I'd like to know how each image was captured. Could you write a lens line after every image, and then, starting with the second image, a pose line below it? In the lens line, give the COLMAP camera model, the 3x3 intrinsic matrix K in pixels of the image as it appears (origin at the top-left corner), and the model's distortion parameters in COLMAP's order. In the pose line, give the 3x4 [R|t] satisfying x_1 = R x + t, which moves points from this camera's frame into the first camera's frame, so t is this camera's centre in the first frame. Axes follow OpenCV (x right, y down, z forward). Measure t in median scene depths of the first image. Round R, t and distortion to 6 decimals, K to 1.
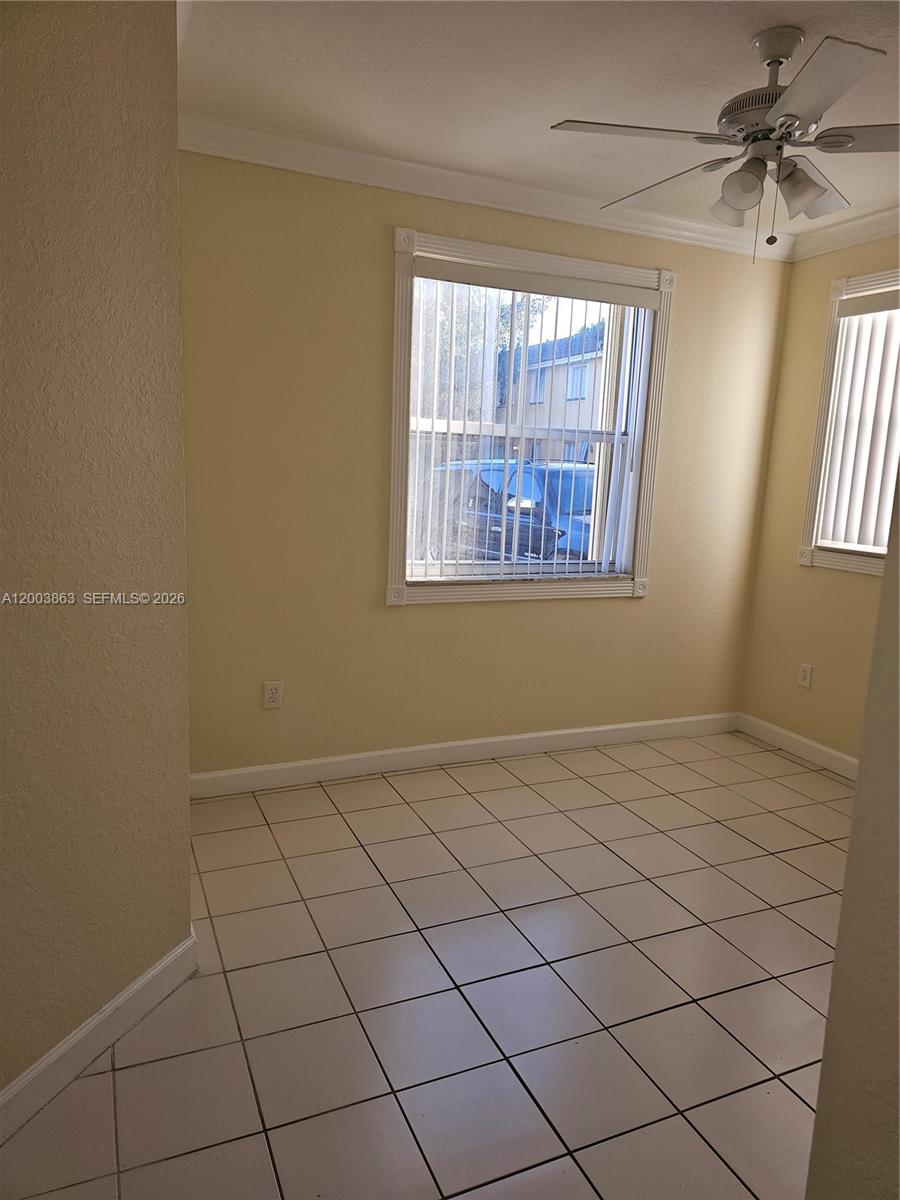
lens RADIAL K [[799.8, 0, 455.8], [0, 799.8, 601.6], [0, 0, 1]] dist [0.078344, -0.079414]
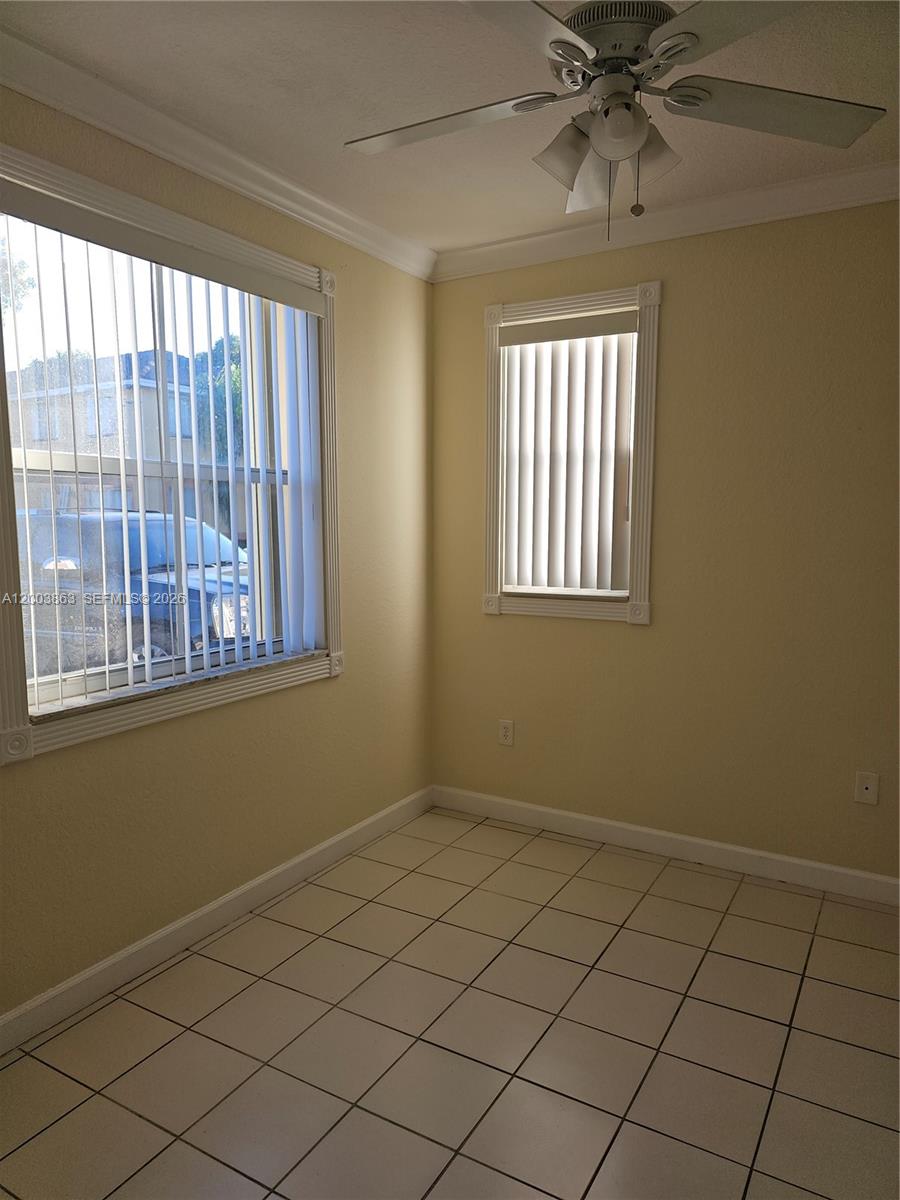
lens RADIAL K [[808.7, 0, 448.3], [0, 808.7, 614.6], [0, 0, 1]] dist [0.083964, -0.074613]
pose [[0.820151, -0.111999, 0.561078, -0.127877], [0.133242, 0.991079, 0.003068, -0.055024], [-0.556416, 0.072243, 0.827757, 0.276337]]
